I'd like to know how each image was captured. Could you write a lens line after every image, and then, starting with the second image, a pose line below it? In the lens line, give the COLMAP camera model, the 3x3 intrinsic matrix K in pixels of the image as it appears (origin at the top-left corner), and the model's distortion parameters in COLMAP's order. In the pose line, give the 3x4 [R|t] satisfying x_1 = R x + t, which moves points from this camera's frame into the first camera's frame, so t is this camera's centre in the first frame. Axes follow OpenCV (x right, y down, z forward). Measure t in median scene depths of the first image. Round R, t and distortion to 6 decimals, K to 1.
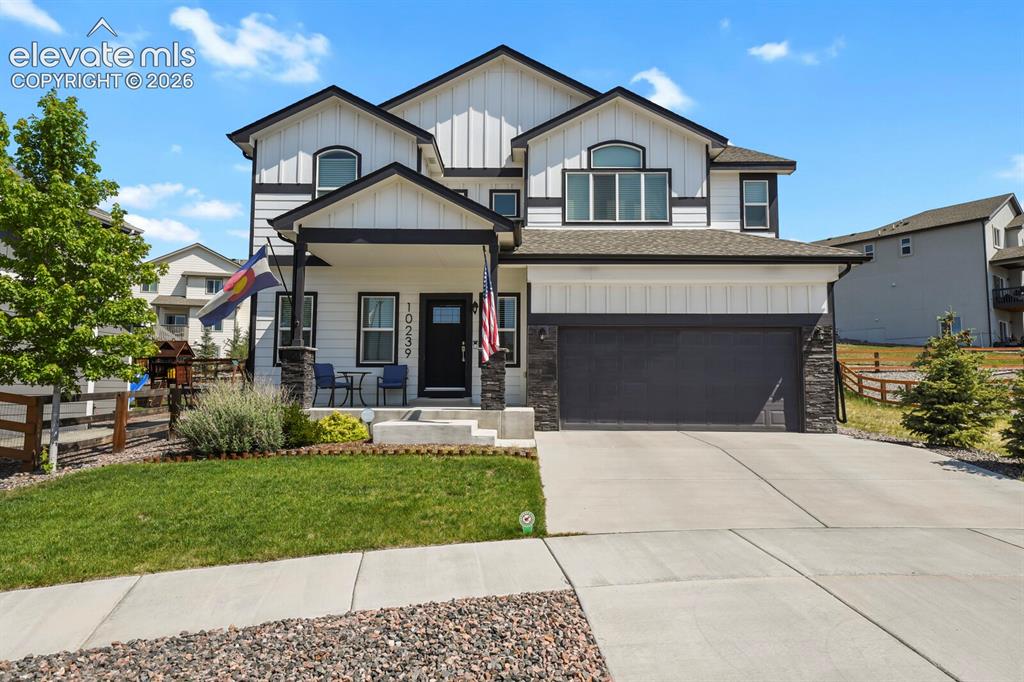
lens RADIAL K [[628.5, 0, 527.1], [0, 628.5, 343.6], [0, 0, 1]] dist [0.031264, -0.000423]
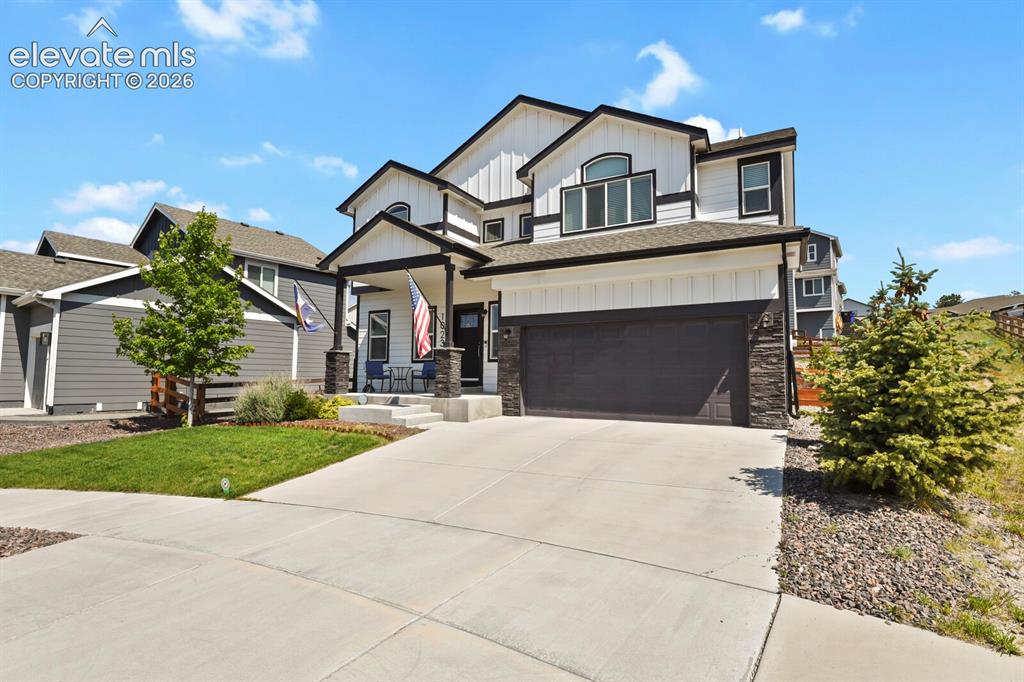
lens RADIAL K [[507.9, 0, 536.5], [0, 507.9, 341.5], [0, 0, 1]] dist [-0.001090, -0.000276]
pose [[0.872796, -0.032916, -0.486974, 0.465768], [0.036867, 0.999319, -0.001471, 0.002387], [0.486691, -0.016670, 0.873415, 0.166121]]
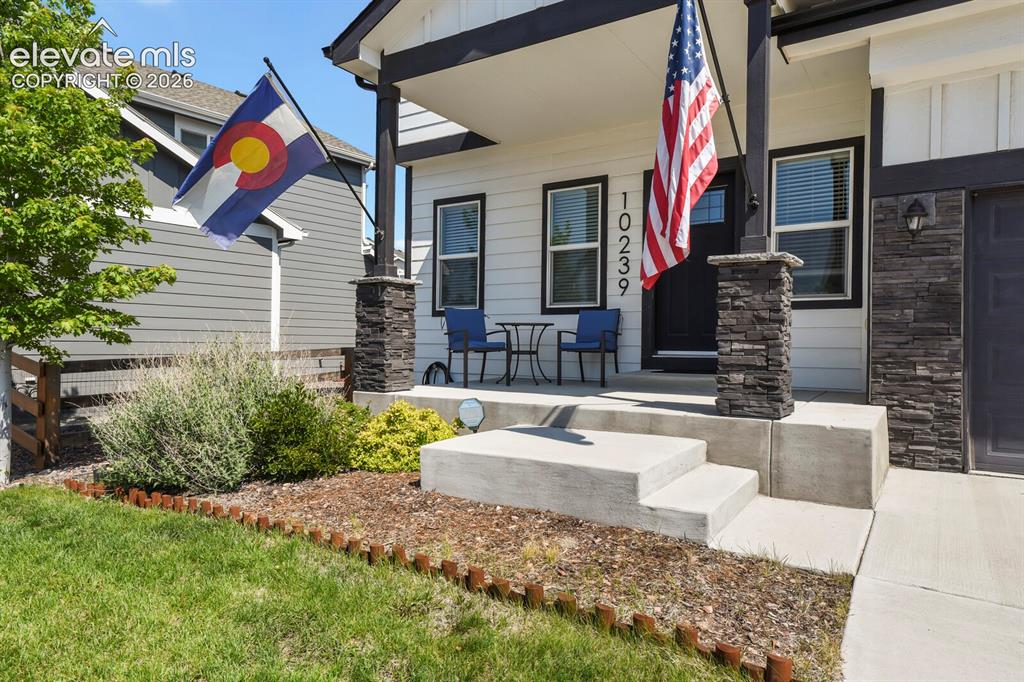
lens RADIAL K [[628.5, 0, 527.1], [0, 628.5, 343.6], [0, 0, 1]] dist [0.031264, -0.000423]
pose [[0.840096, 0.004408, -0.542420, 0.031369], [0.036685, 0.997216, 0.064920, 0.024229], [0.541196, -0.074438, 0.837595, 0.471566]]
